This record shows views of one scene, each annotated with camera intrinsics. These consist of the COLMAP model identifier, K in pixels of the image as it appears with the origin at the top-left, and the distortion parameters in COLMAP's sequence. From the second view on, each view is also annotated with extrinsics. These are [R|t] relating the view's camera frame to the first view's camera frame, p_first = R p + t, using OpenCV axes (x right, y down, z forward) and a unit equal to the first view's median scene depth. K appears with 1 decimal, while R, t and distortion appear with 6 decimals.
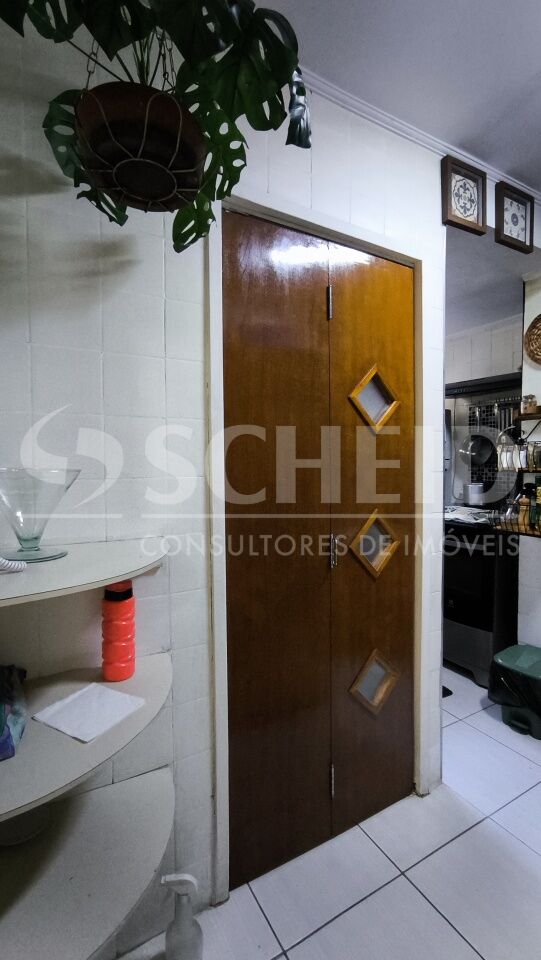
lens RADIAL K [[423.9, 0, 263.6], [0, 423.9, 473.4], [0, 0, 1]] dist [-0.007974, 0.004792]
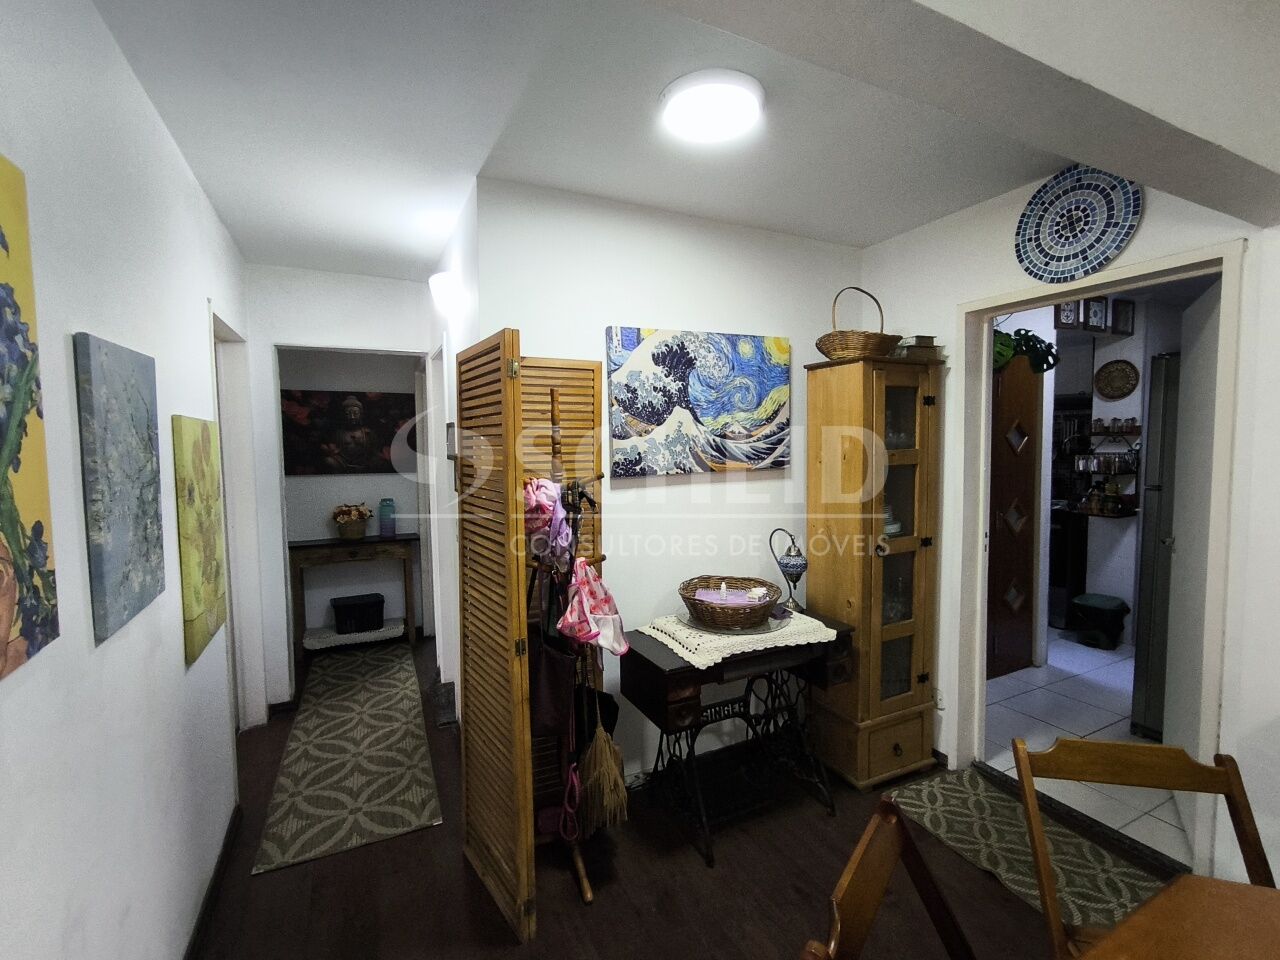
lens RADIAL K [[578.9, 0, 641.0], [0, 578.9, 467.6], [0, 0, 1]] dist [-0.011359, 0.004193]
pose [[0.998753, -0.003803, -0.049784, -1.058463], [0.005024, 0.999689, 0.024416, -0.099881], [0.049675, -0.024636, 0.998462, -1.319532]]
